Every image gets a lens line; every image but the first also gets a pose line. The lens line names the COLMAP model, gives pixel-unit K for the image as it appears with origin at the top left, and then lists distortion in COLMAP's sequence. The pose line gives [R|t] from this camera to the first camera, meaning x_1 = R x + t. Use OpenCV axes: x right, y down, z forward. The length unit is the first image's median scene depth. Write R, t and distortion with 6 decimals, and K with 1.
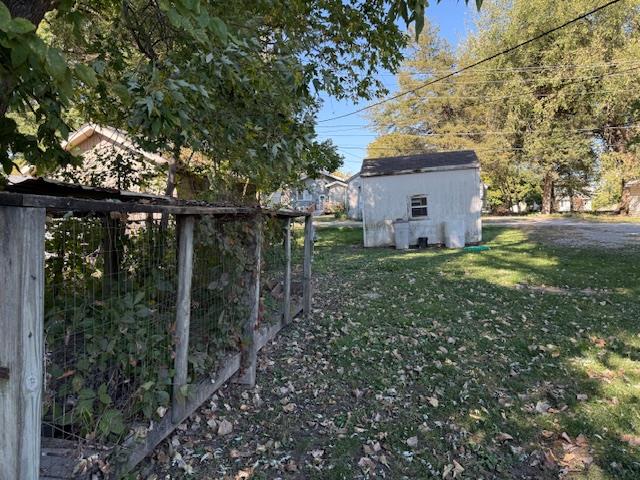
lens RADIAL K [[444.6, 0, 320.0], [0, 444.6, 240.0], [0, 0, 1]] dist [-0.000784, -0.001005]
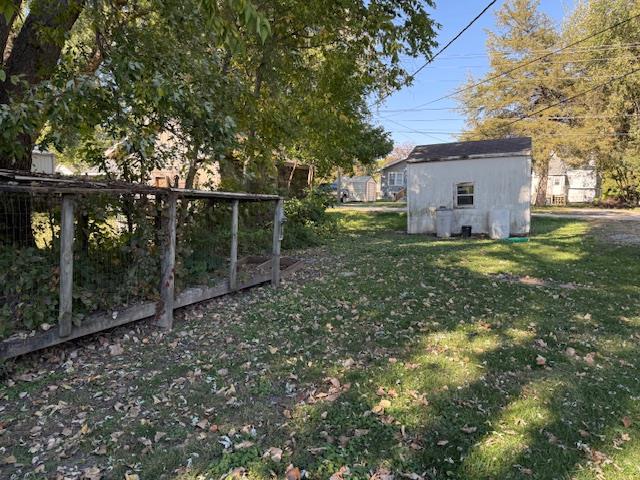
lens RADIAL K [[449.8, 0, 319.9], [0, 449.8, 229.8], [0, 0, 1]] dist [-0.002542, -0.000225]
pose [[0.975597, 0.048132, -0.214229, 0.125483], [-0.045402, 0.998813, 0.017648, -0.000678], [0.214824, -0.007491, 0.976624, -0.039554]]
